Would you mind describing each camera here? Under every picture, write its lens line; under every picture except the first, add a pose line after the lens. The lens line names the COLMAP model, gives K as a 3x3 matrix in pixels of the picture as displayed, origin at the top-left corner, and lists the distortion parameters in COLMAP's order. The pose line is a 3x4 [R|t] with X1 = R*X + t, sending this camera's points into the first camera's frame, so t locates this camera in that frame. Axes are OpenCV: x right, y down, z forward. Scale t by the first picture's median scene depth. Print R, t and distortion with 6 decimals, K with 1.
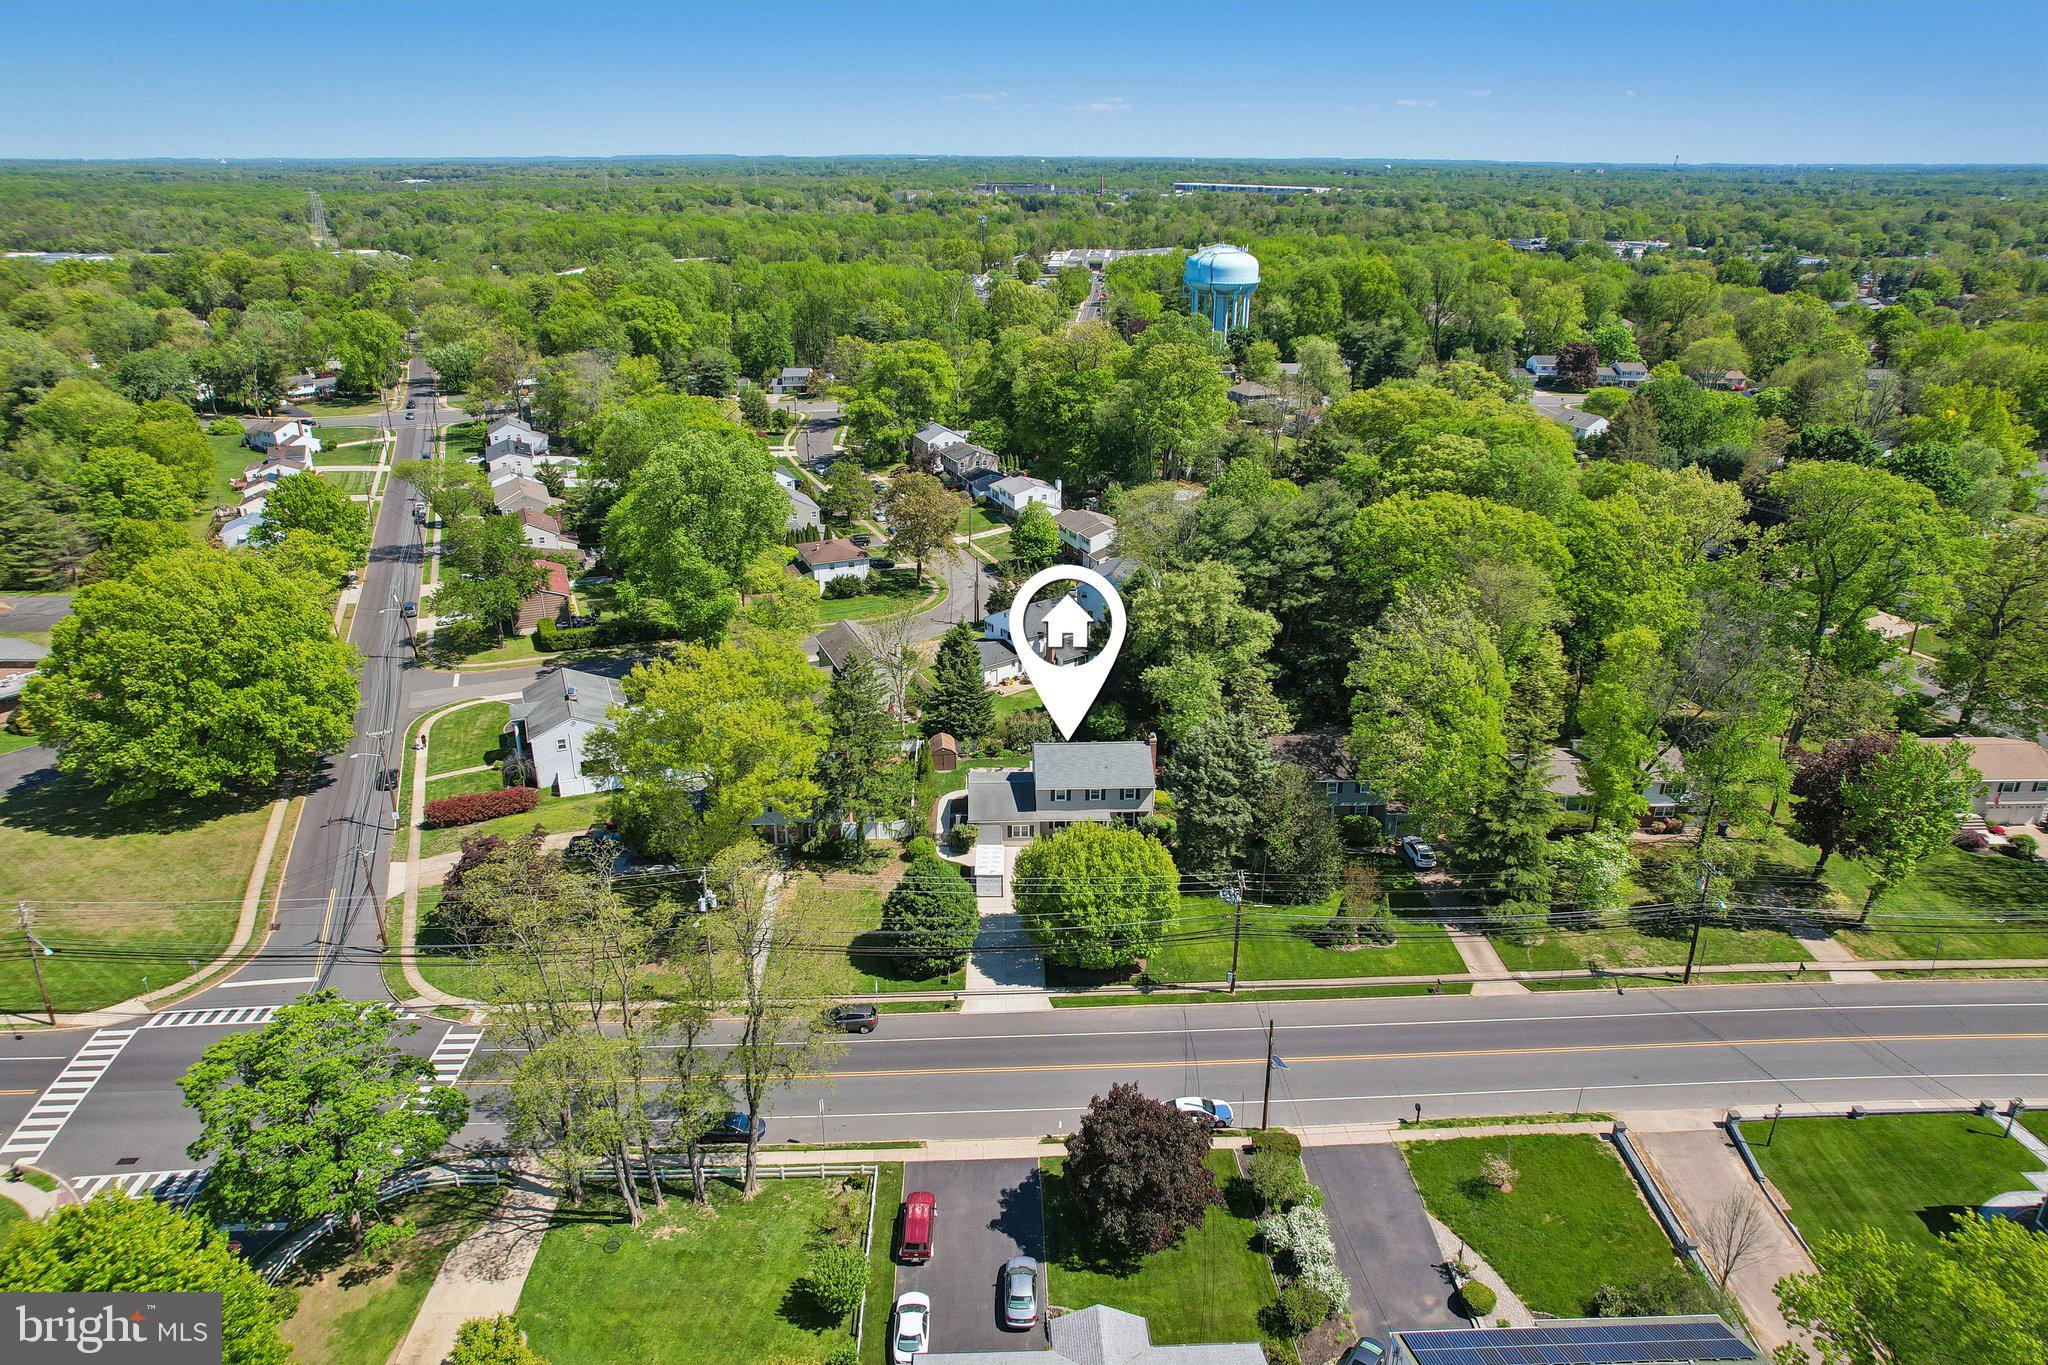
lens RADIAL K [[1302.8, 0, 1025.3], [0, 1302.8, 675.2], [0, 0, 1]] dist [-0.068594, 0.058119]
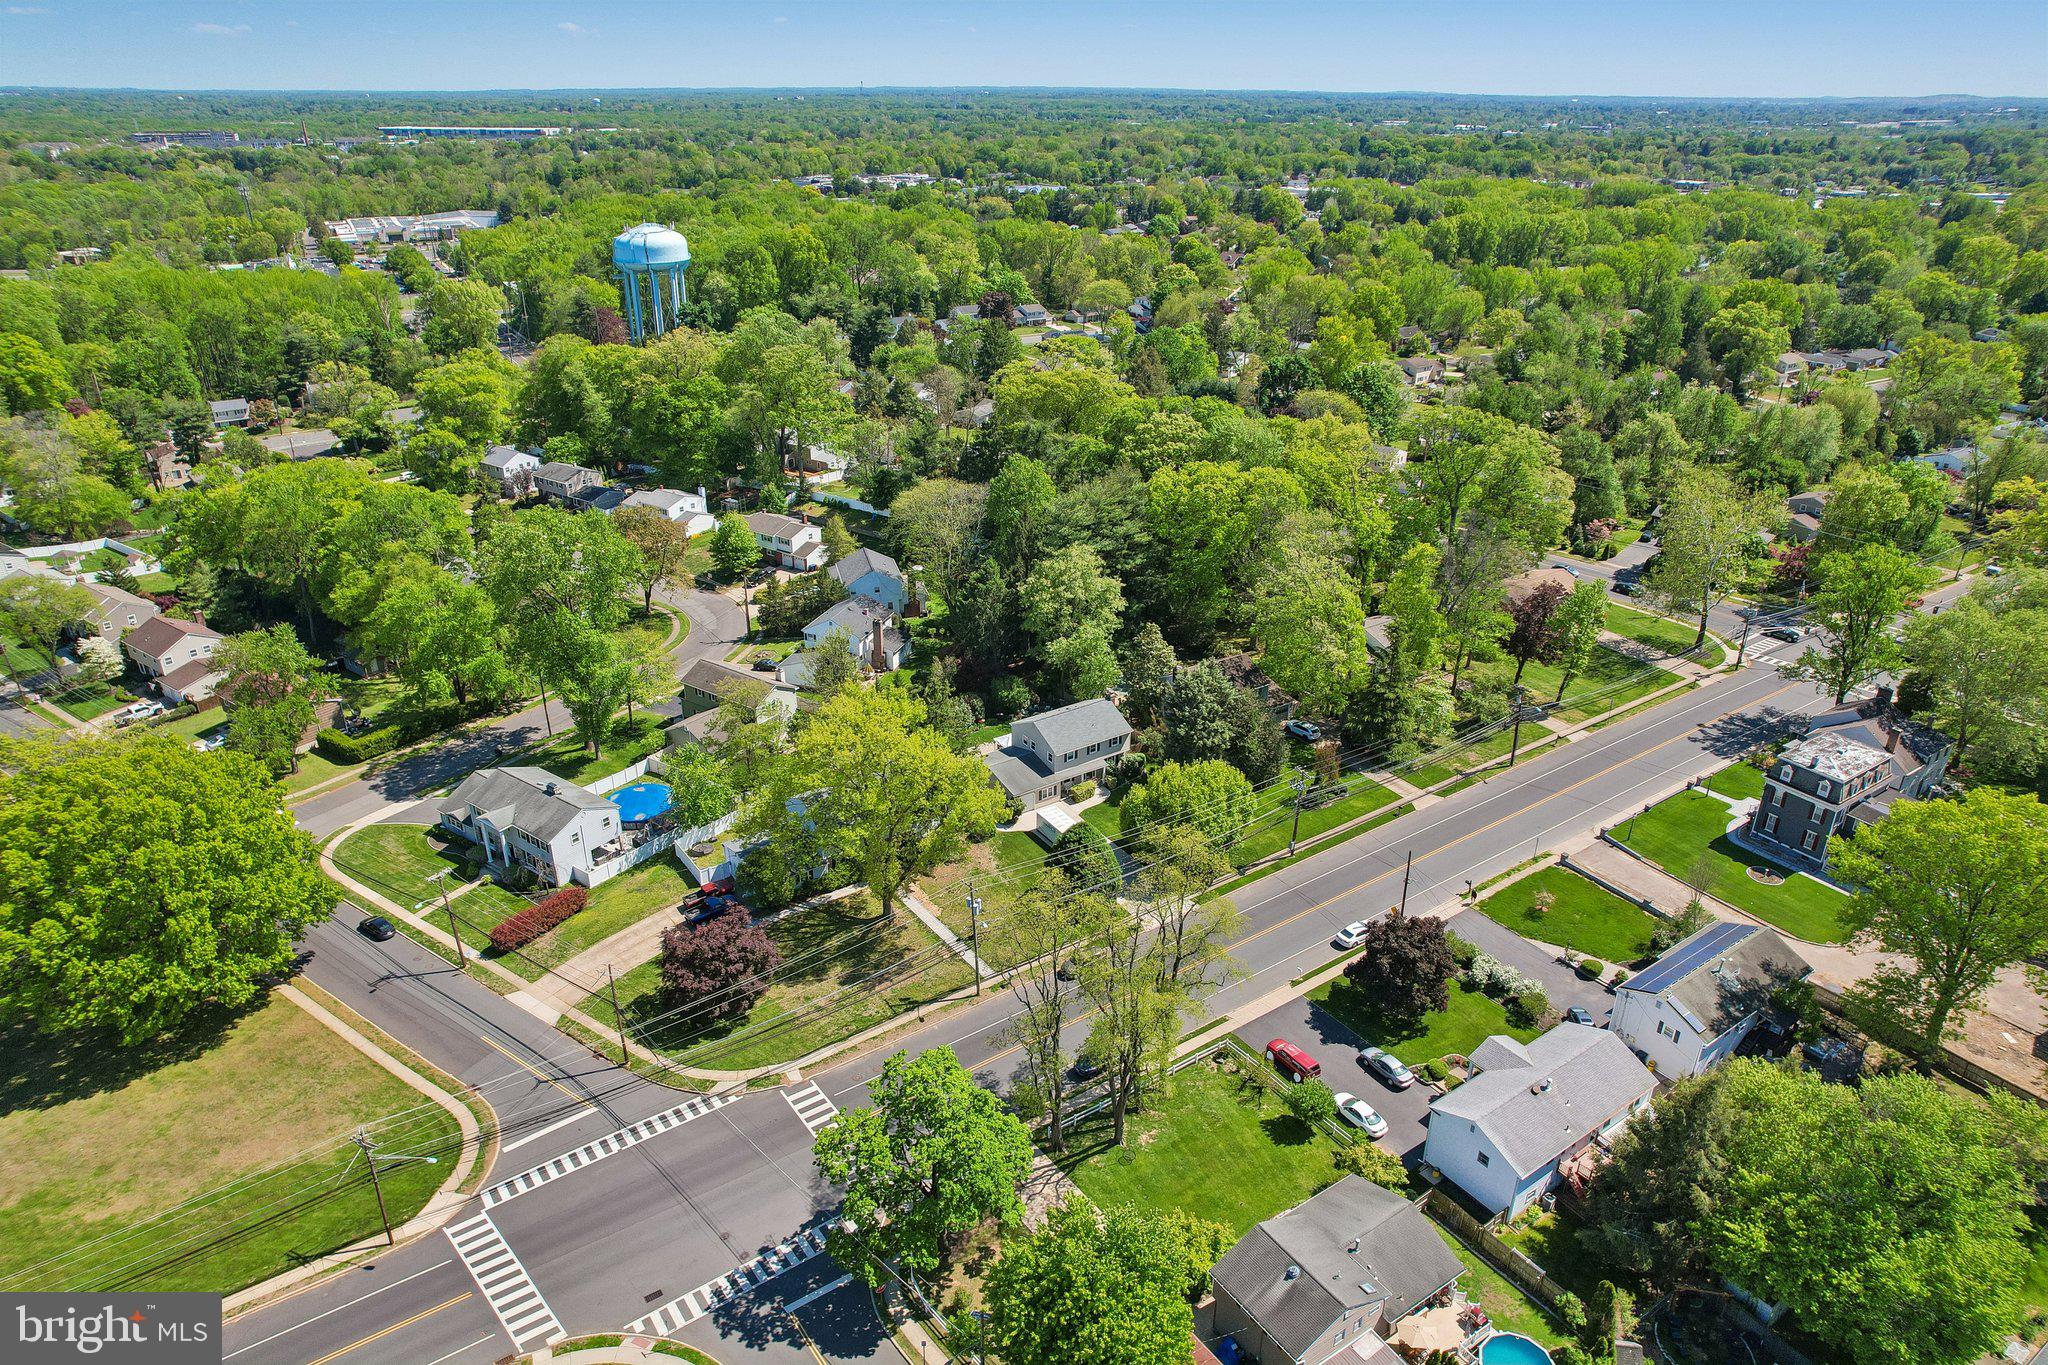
lens RADIAL K [[1302.8, 0, 1016.5], [0, 1302.8, 677.9], [0, 0, 1]] dist [-0.068594, 0.058119]
pose [[0.848905, -0.223296, 0.479060, -0.526061], [0.199189, 0.974706, 0.101355, -0.102583], [-0.489575, 0.009383, 0.871911, -0.046461]]
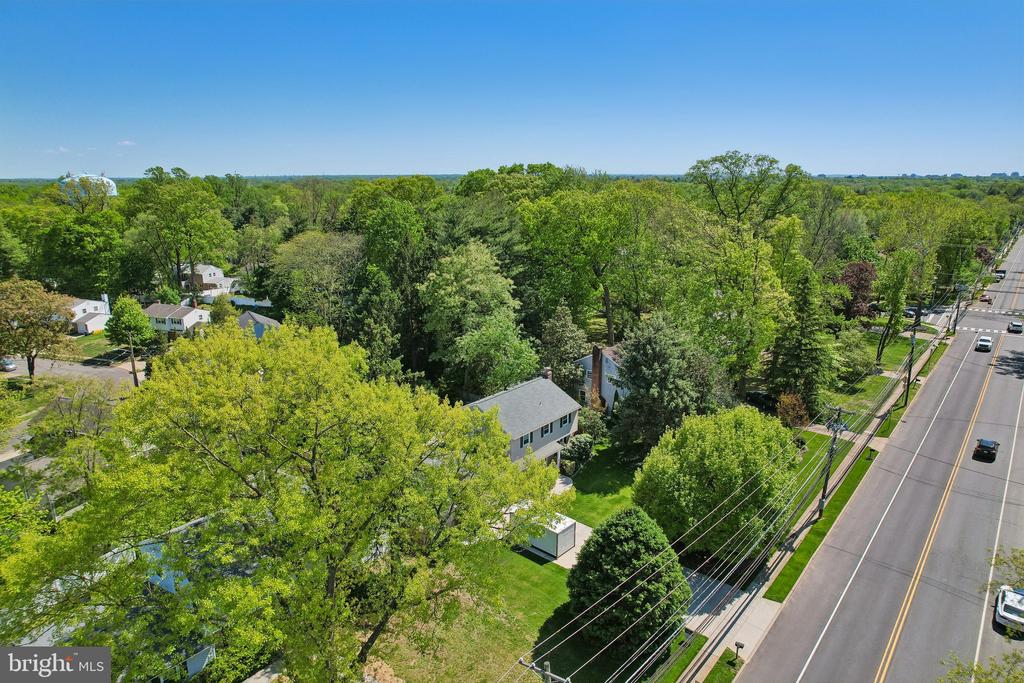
lens RADIAL K [[651.4, 0, 511.0], [0, 651.4, 344.9], [0, 0, 1]] dist [-0.068594, 0.058119]
pose [[0.667123, -0.196785, 0.718486, -0.296950], [0.284846, 0.958571, -0.001941, 0.016302], [-0.688338, 0.205953, 0.695539, 0.566703]]
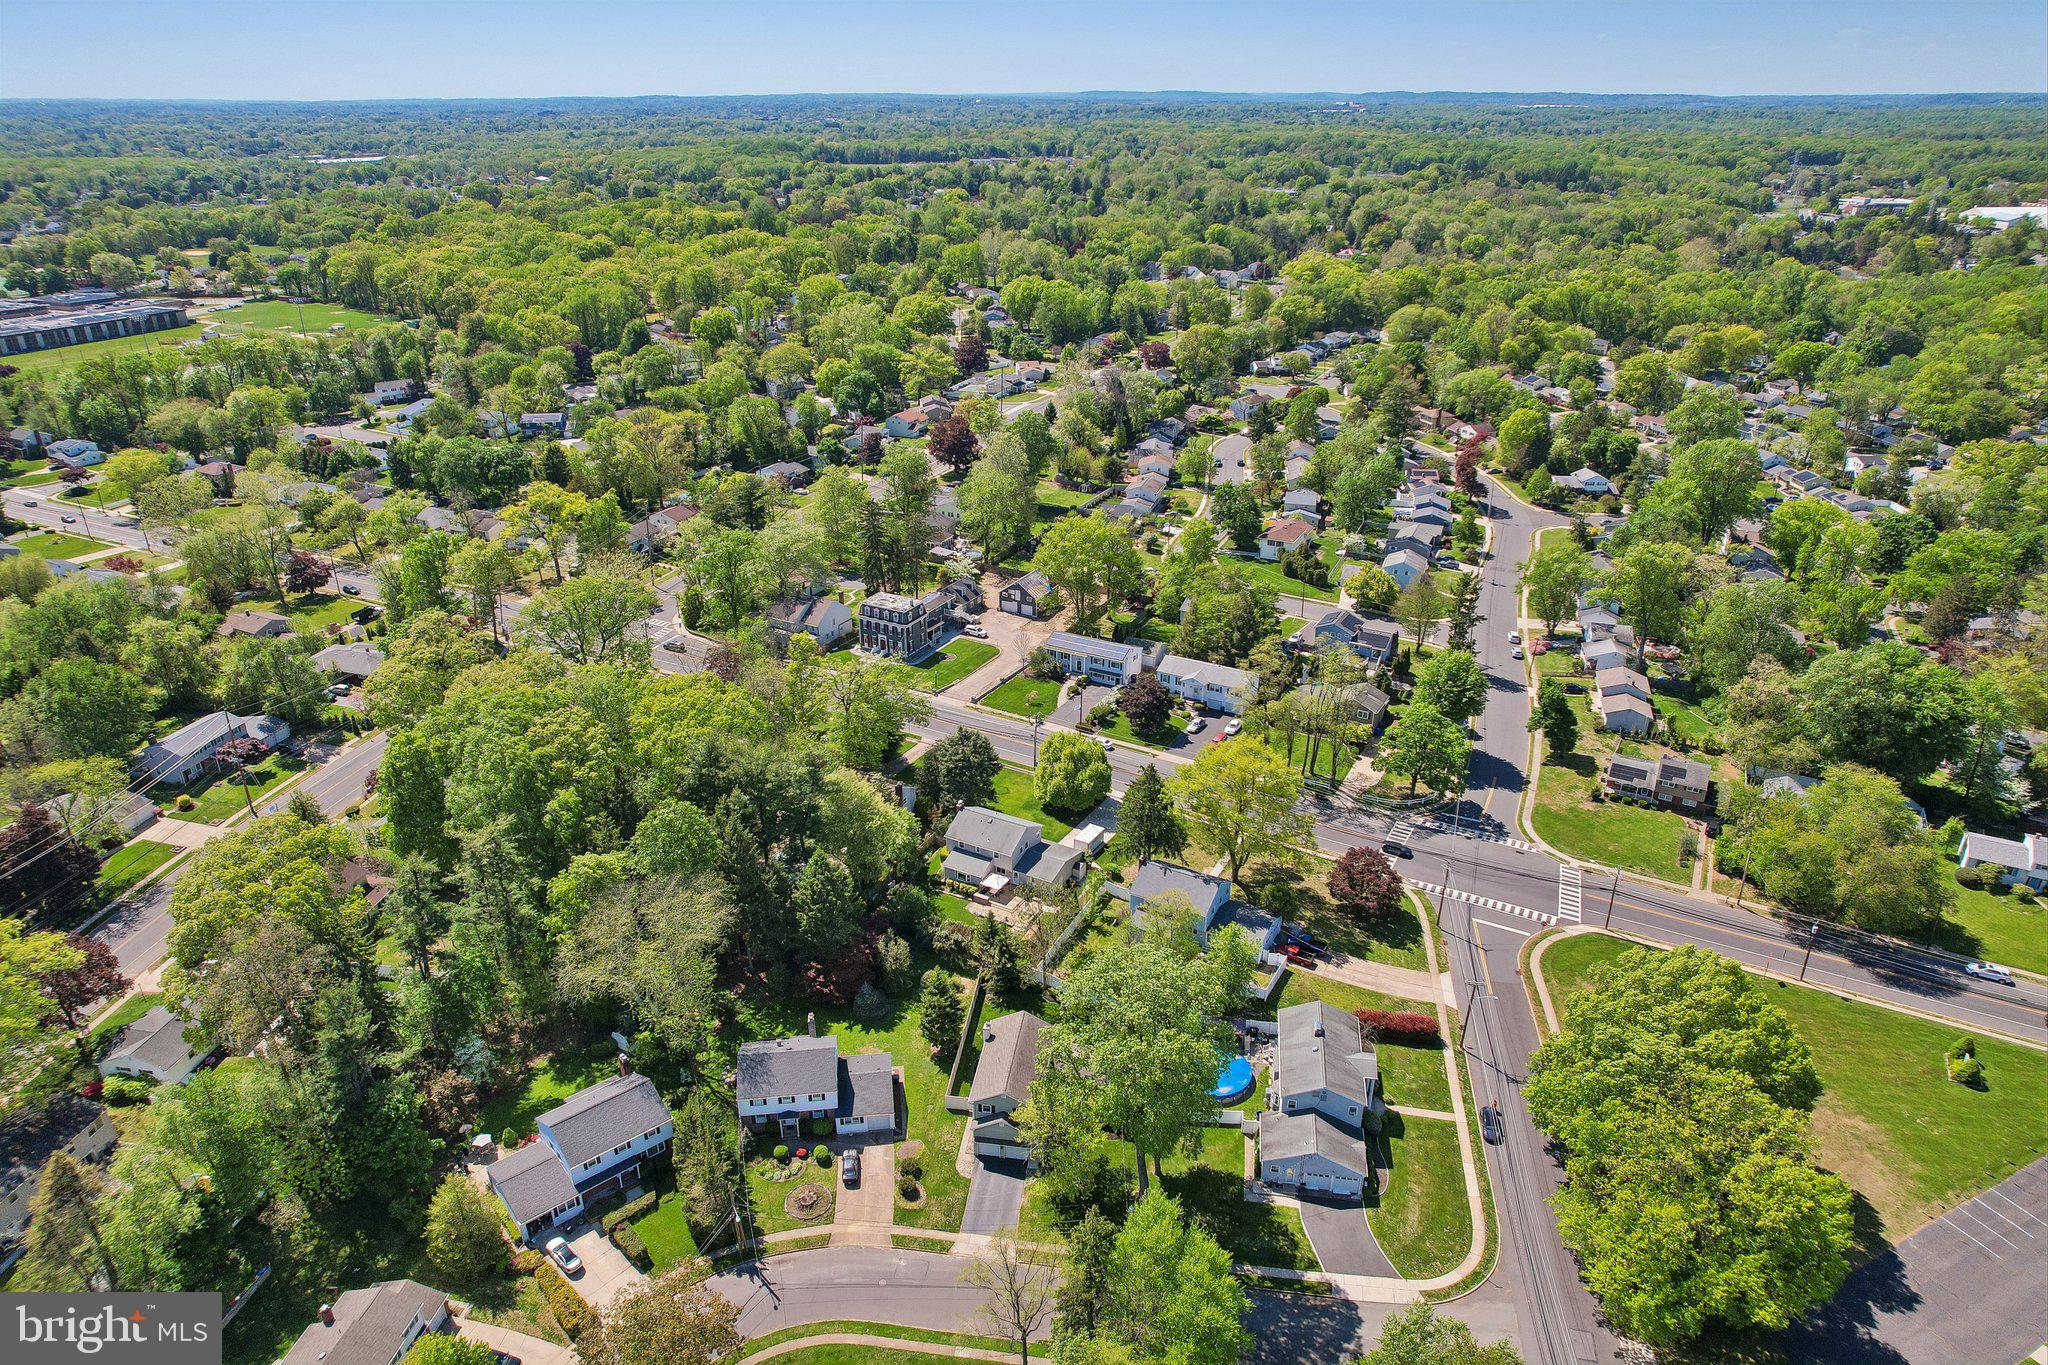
lens RADIAL K [[1302.8, 0, 1021.0], [0, 1302.8, 691.8], [0, 0, 1]] dist [-0.068594, 0.058119]
pose [[-0.852398, -0.224336, 0.472325, -0.606803], [0.192359, 0.705416, 0.682192, -0.995489], [-0.486226, 0.672355, -0.558142, 1.591677]]
